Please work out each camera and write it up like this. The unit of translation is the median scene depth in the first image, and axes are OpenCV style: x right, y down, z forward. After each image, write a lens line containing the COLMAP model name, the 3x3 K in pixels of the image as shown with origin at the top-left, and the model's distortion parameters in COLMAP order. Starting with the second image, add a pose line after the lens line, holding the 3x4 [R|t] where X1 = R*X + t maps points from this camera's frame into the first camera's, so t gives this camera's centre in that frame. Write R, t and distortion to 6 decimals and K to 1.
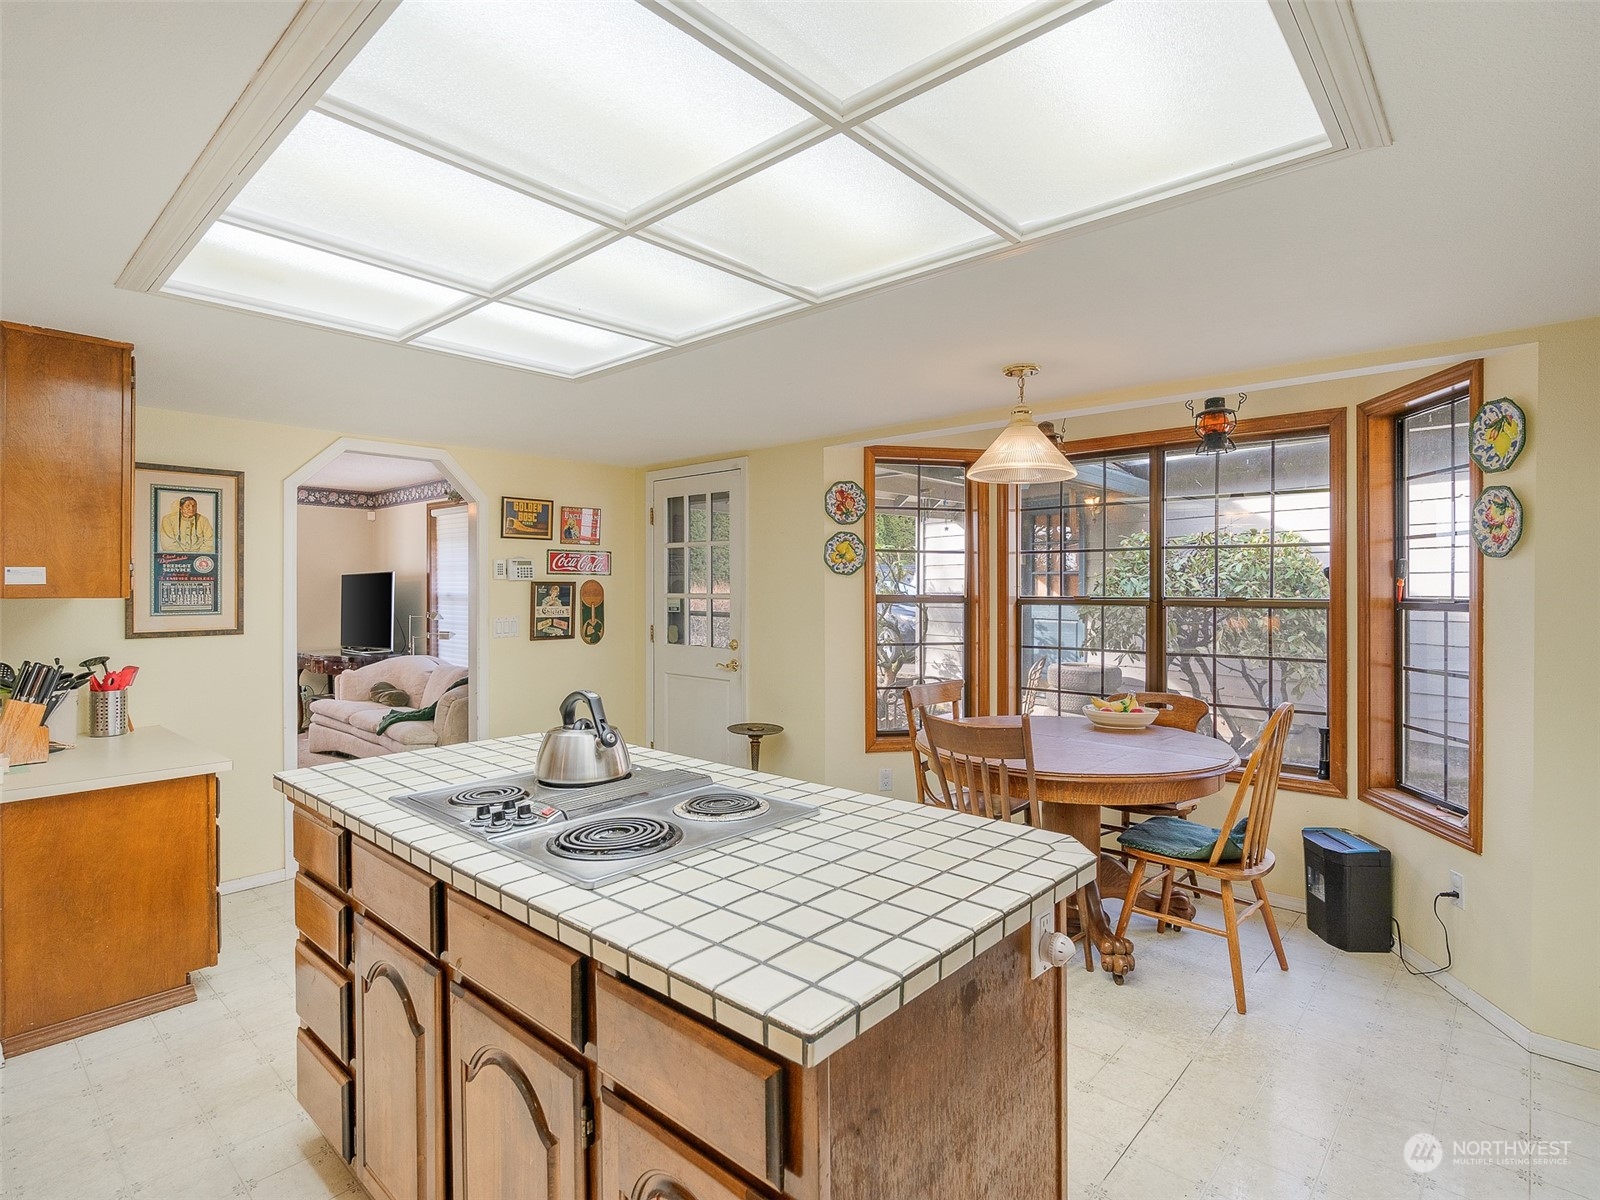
lens RADIAL K [[827.6, 0, 788.3], [0, 827.6, 584.5], [0, 0, 1]] dist [-0.001268, -0.000477]
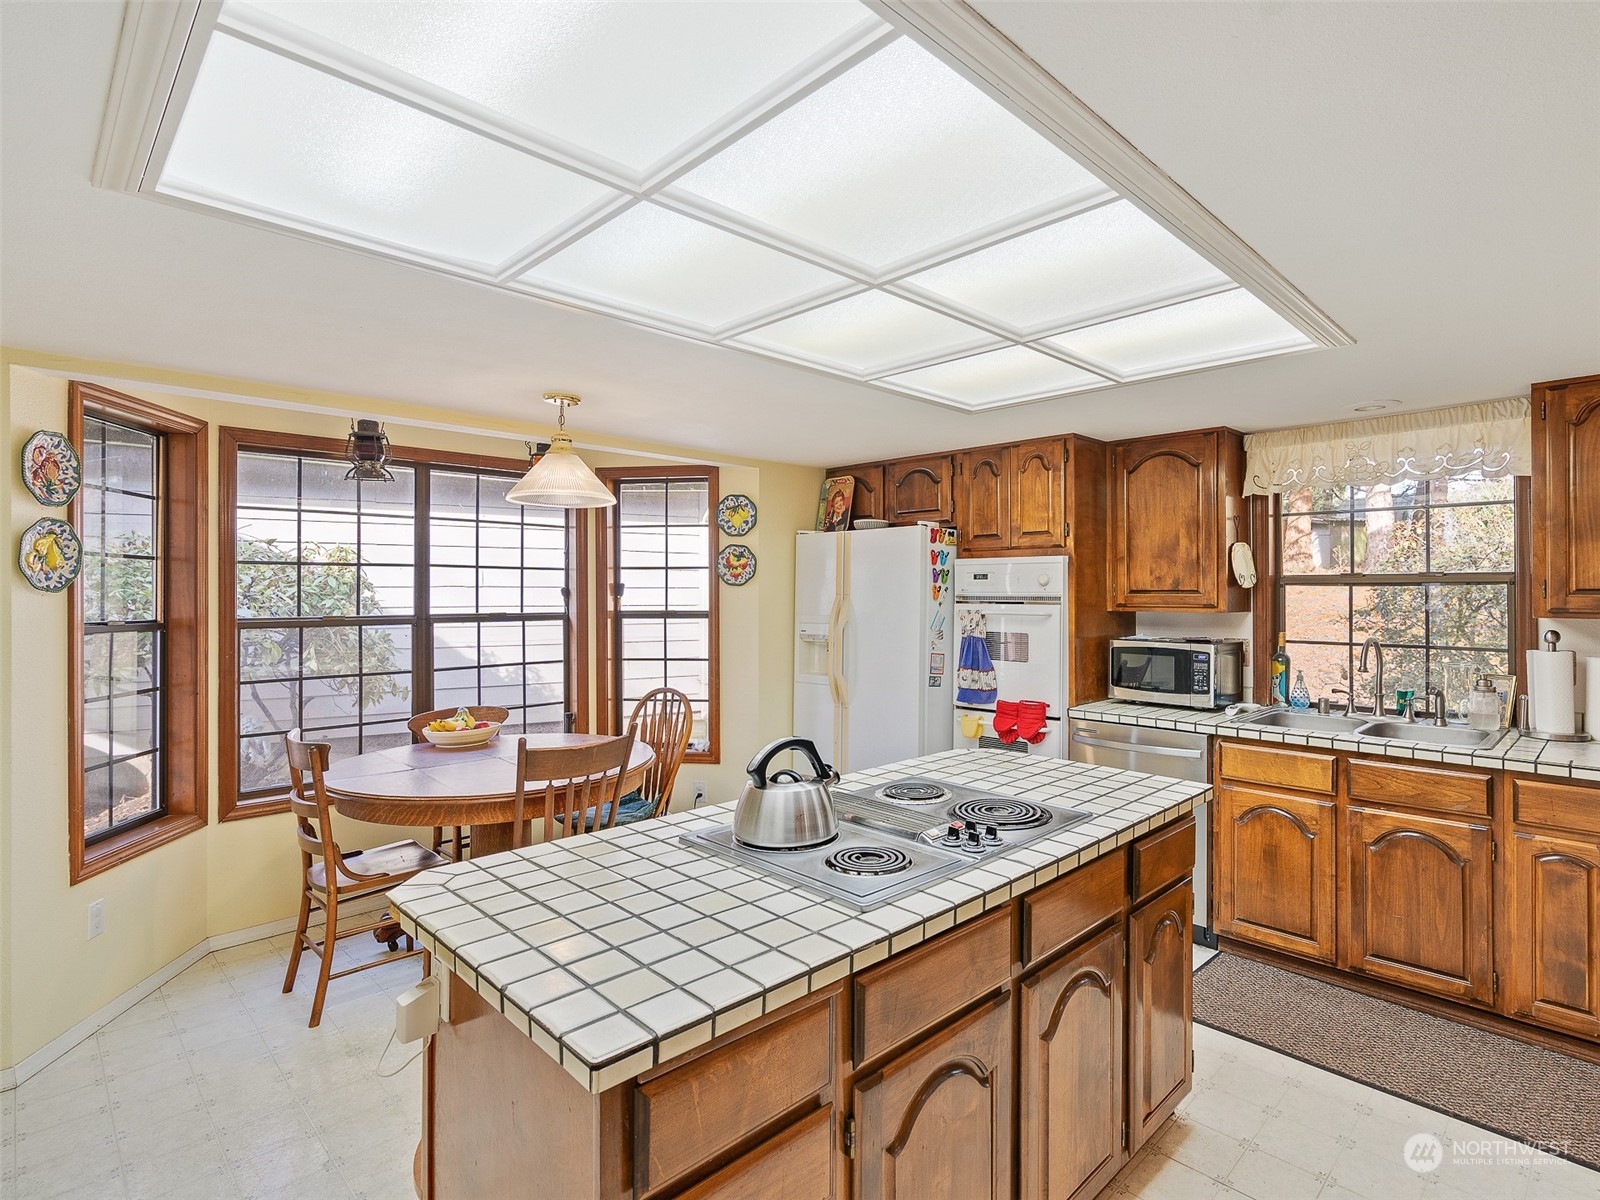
lens RADIAL K [[827.6, 0, 788.3], [0, 827.6, 584.5], [0, 0, 1]] dist [-0.001268, -0.000477]
pose [[0.082228, 0.010484, 0.996558, -0.668035], [-0.000261, 0.999945, -0.010498, -0.014054], [-0.996614, 0.000603, 0.082226, 0.590248]]
